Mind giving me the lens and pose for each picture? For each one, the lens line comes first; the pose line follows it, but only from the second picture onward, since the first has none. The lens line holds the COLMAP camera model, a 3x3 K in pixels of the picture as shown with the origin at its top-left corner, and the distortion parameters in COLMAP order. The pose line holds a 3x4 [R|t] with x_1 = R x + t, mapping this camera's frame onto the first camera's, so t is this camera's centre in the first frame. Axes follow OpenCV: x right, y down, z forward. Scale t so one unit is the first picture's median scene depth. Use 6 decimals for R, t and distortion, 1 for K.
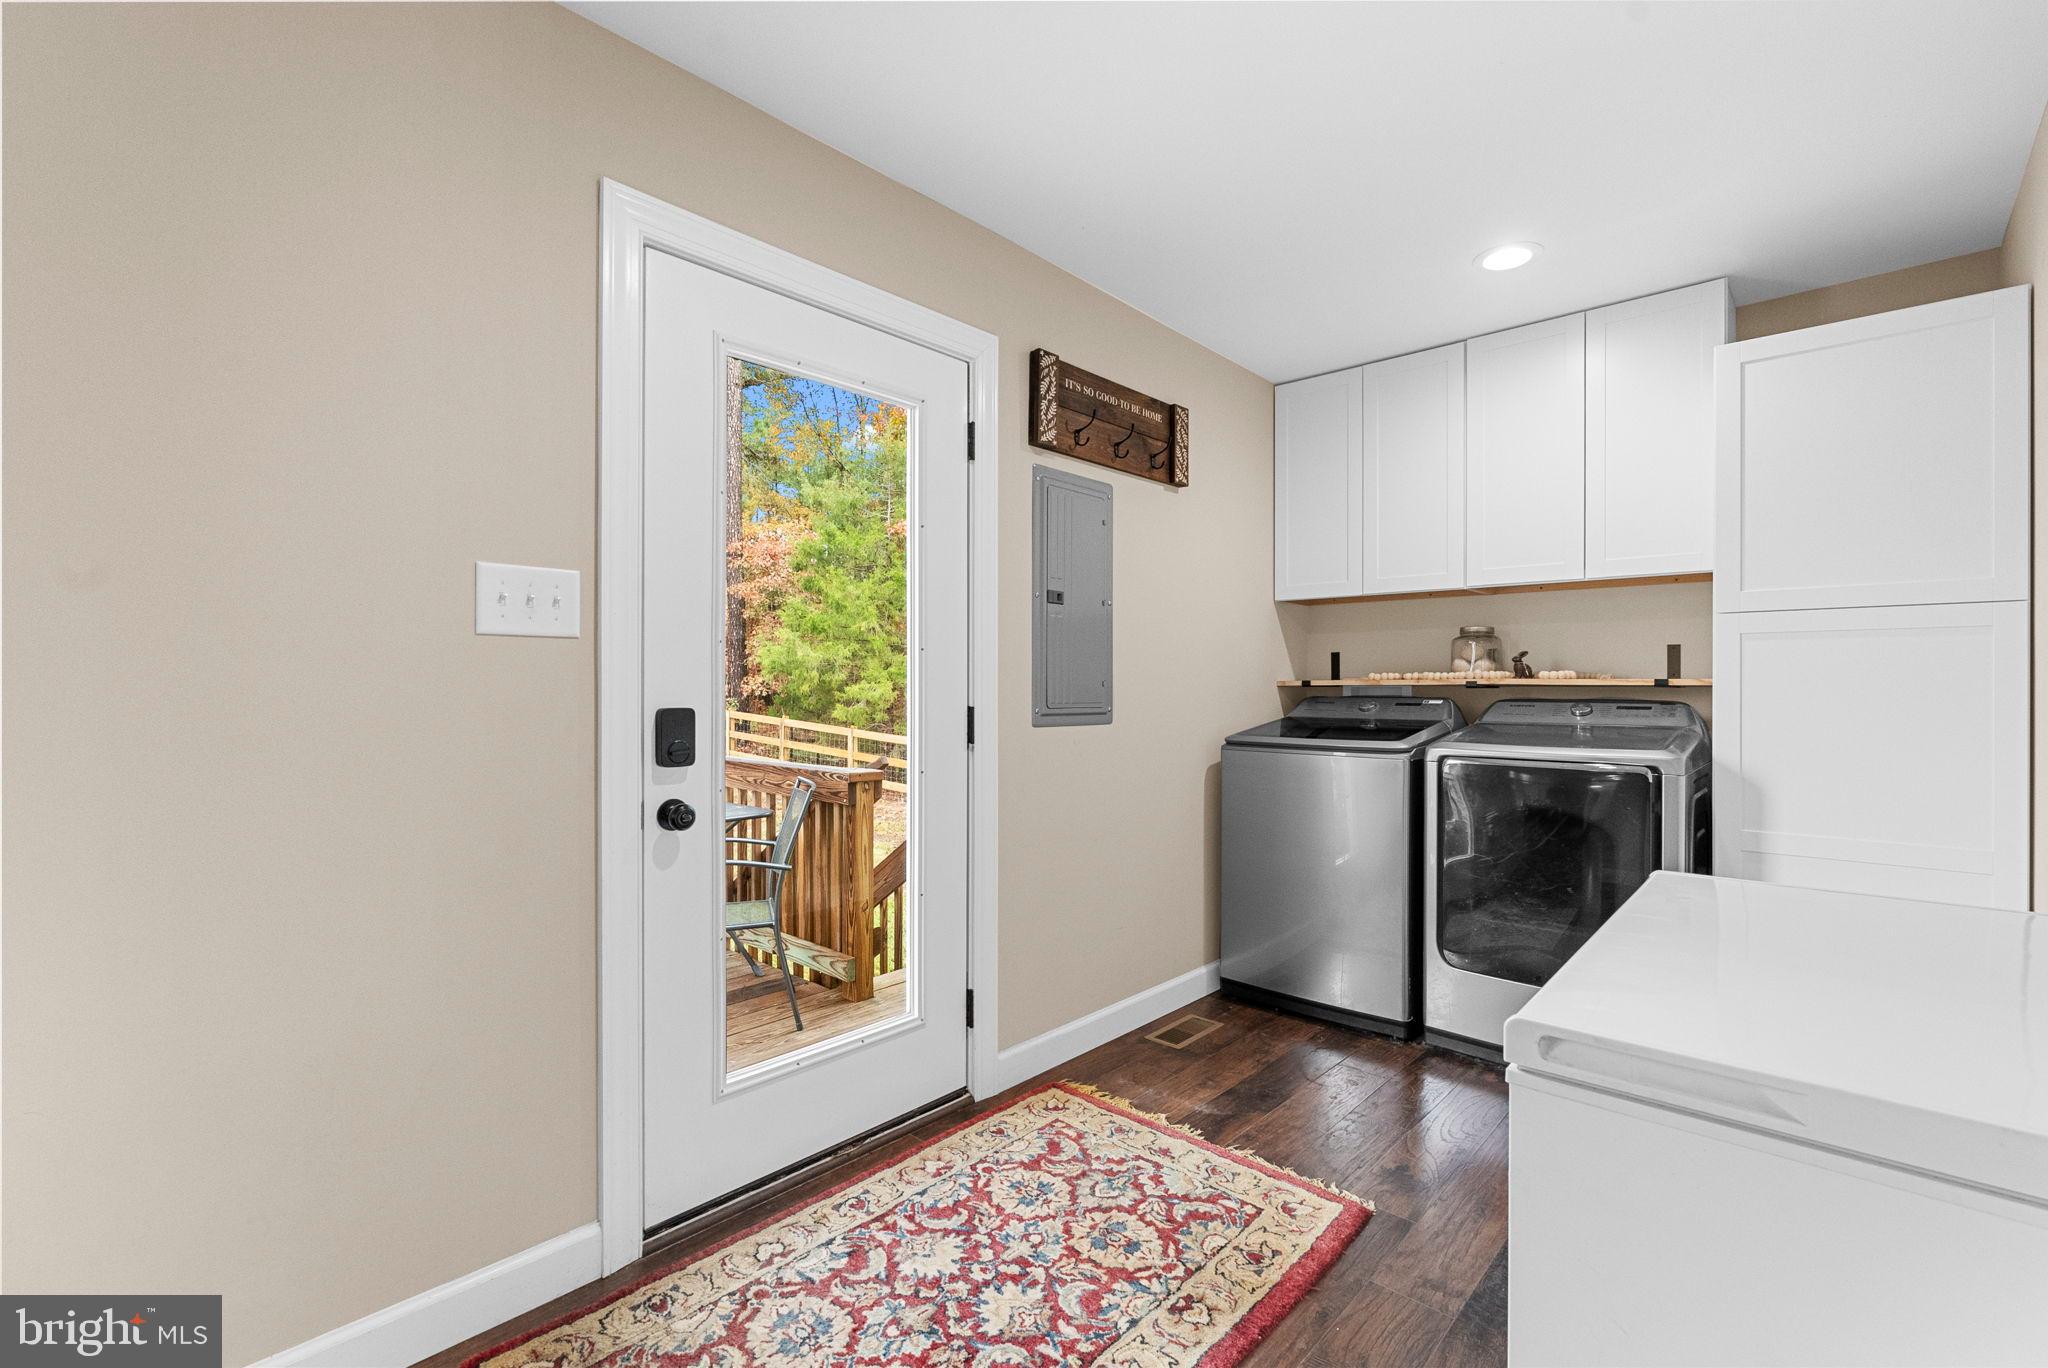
lens RADIAL K [[903.7, 0, 1023.7], [0, 903.7, 685.5], [0, 0, 1]] dist [-0.003938, -0.000753]
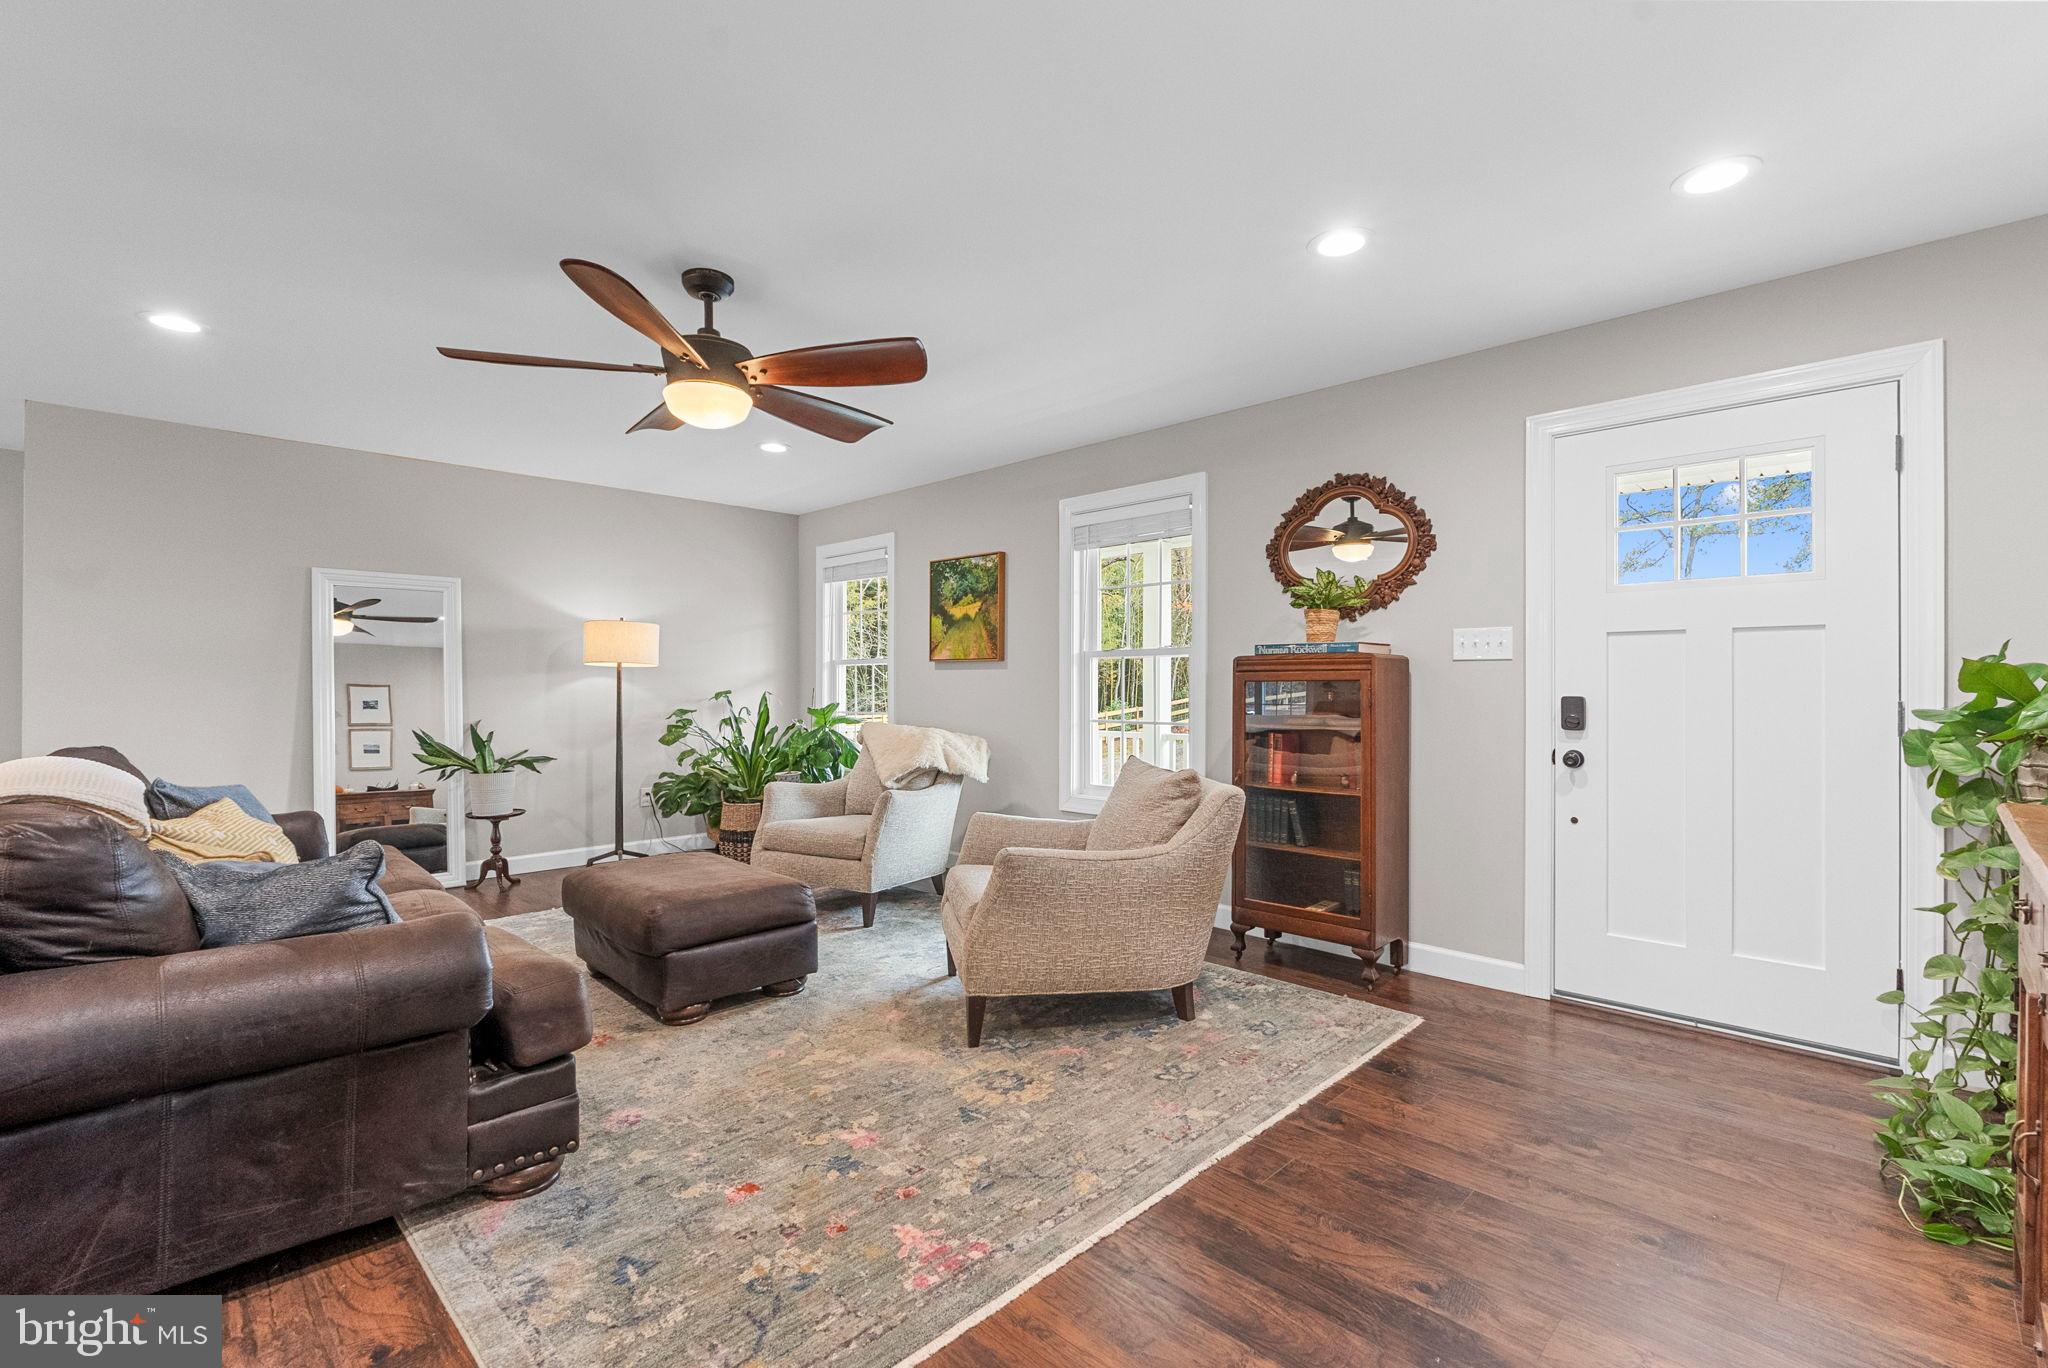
lens RADIAL K [[903.7, 0, 1016.7], [0, 903.7, 687.5], [0, 0, 1]] dist [-0.003938, -0.000753]
pose [[-0.026333, -0.000176, -0.999653, 1.387520], [0.002304, 0.999997, -0.000237, 0.003672], [0.999651, -0.002309, -0.026333, -0.024493]]
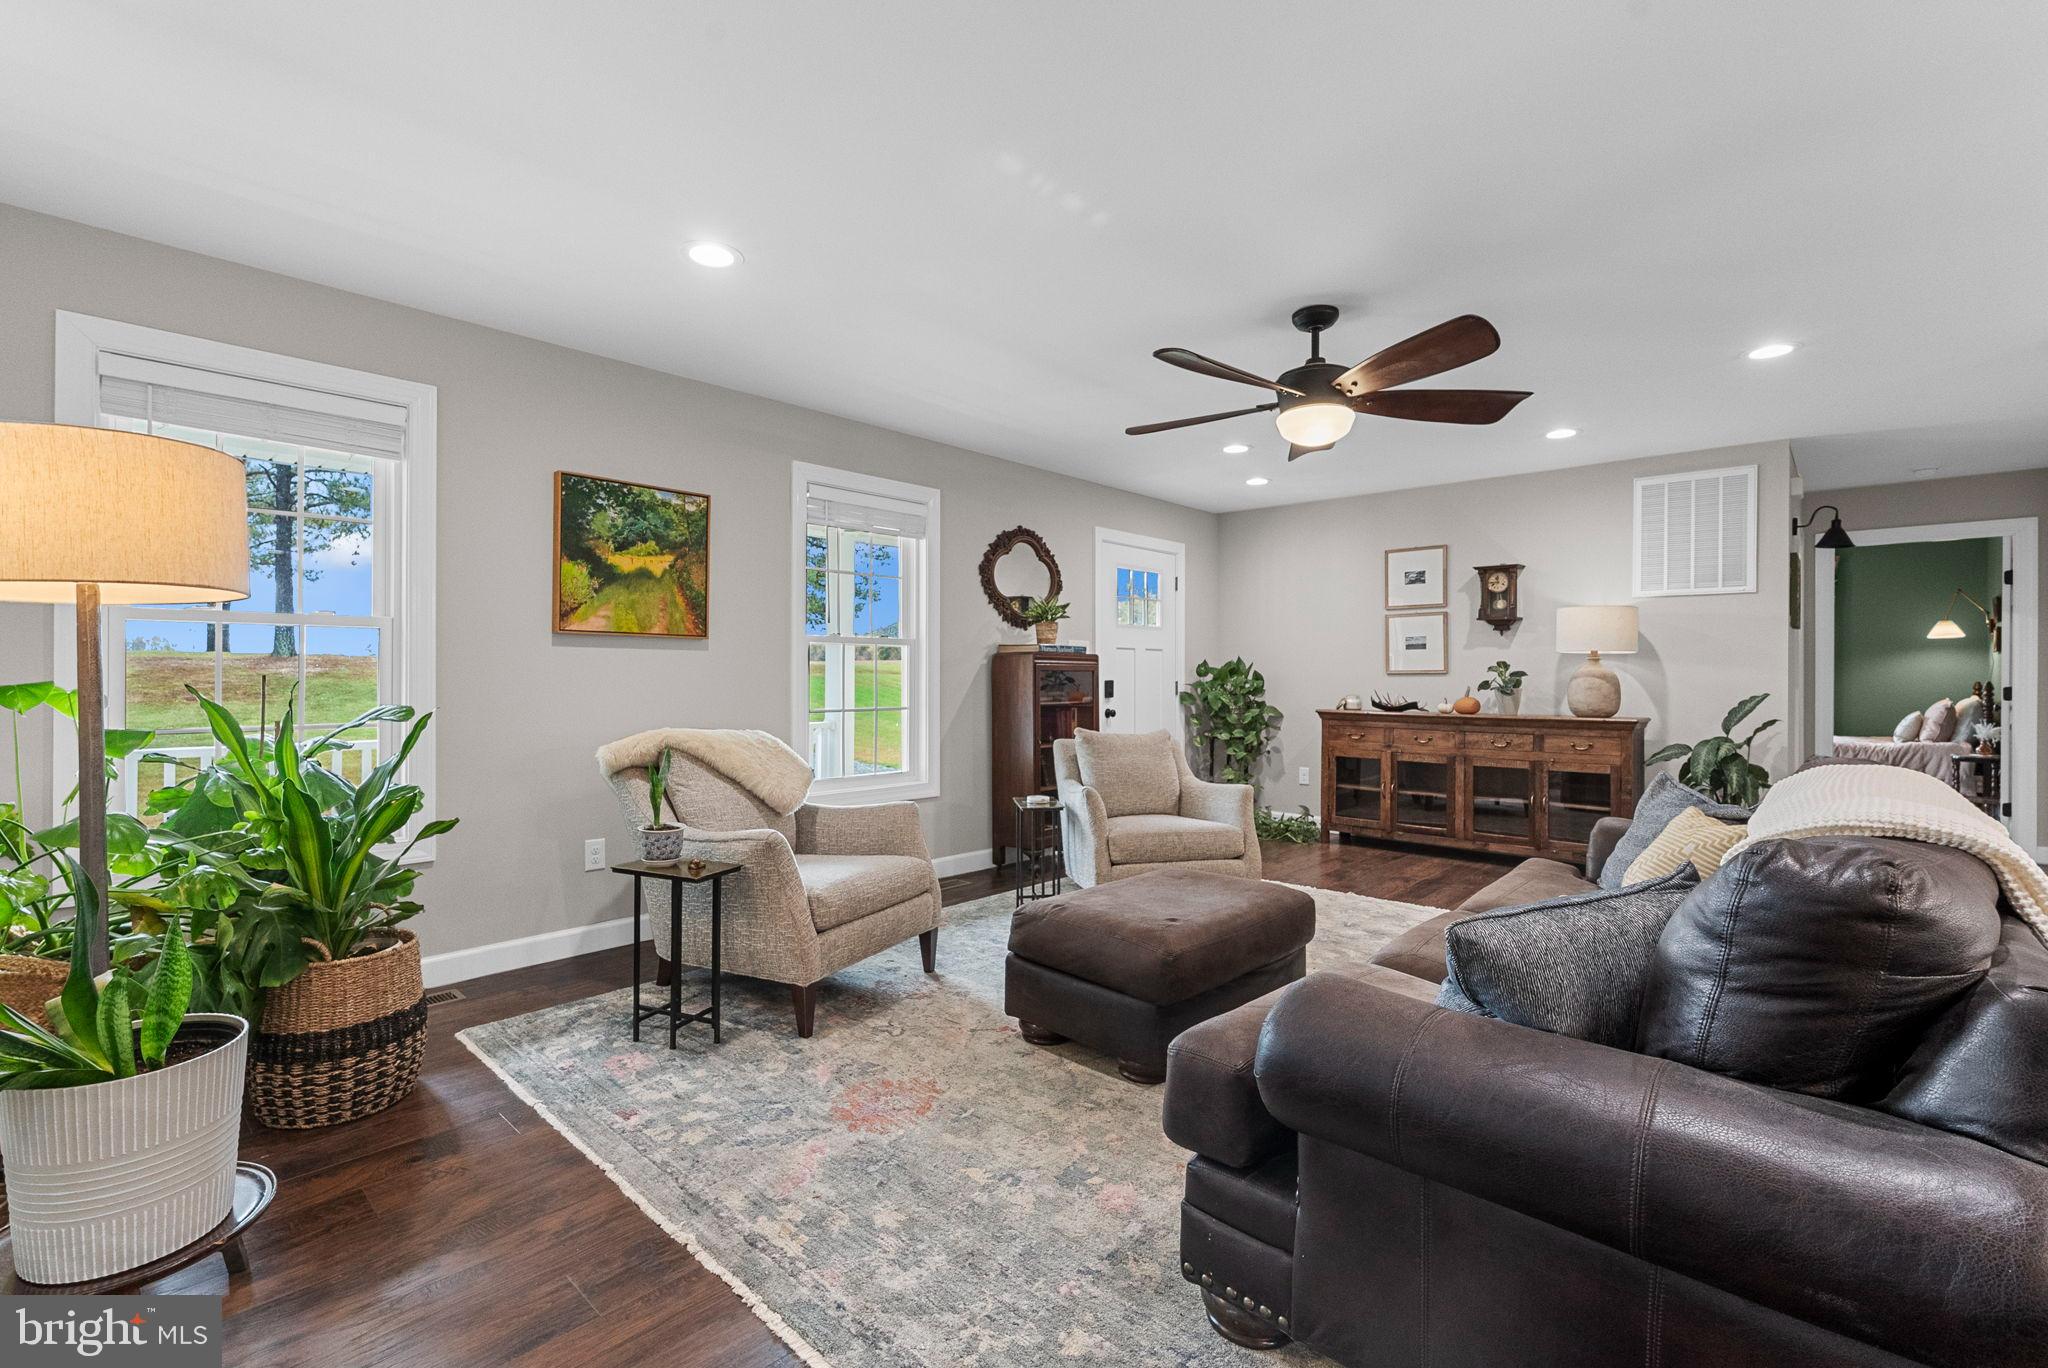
lens RADIAL K [[903.7, 0, 1017.2], [0, 903.7, 679.2], [0, 0, 1]] dist [-0.003938, -0.000753]
pose [[0.999996, 0.000336, -0.002889, -0.722834], [-0.000321, 0.999986, 0.005269, 0.003291], [0.002890, -0.005268, 0.999982, -2.331626]]
